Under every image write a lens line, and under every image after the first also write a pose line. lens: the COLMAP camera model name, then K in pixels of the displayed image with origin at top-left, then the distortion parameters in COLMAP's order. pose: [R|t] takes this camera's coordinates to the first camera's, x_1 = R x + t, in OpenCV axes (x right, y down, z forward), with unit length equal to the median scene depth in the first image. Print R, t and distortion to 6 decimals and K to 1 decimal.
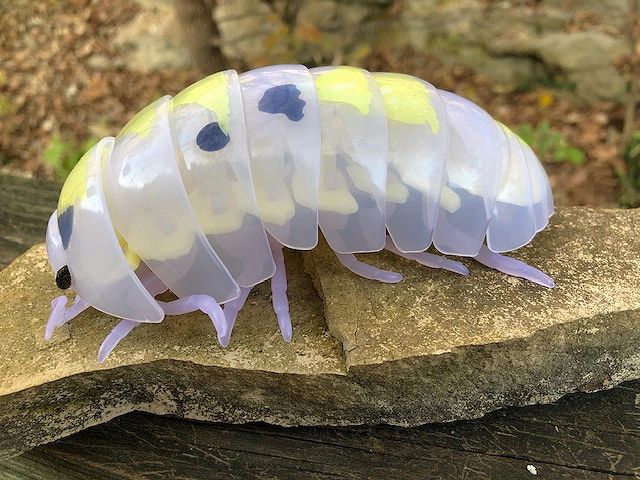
lens RADIAL K [[527.6, 0, 382.9], [0, 527.6, 240.3], [0, 0, 1]] dist [-0.015316, -0.008221]
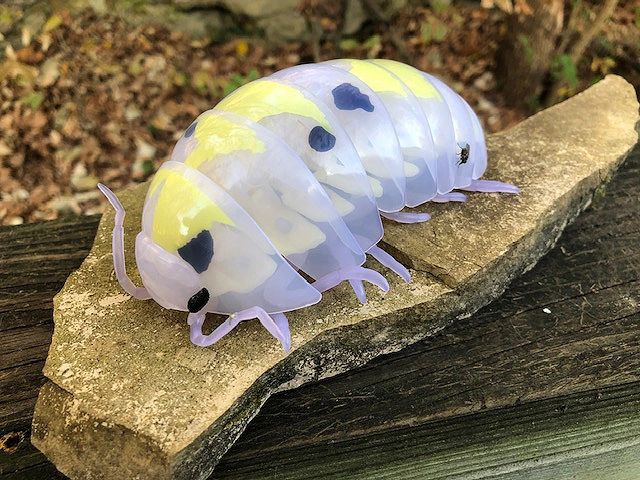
lens RADIAL K [[538.0, 0, 318.6], [0, 538.0, 222.9], [0, 0, 1]] dist [-0.064261, 0.089175]
pose [[0.852877, -0.274586, 0.444076, -0.827085], [0.247494, 0.961527, 0.119213, -0.144004], [-0.459725, 0.008232, 0.888023, -0.063235]]
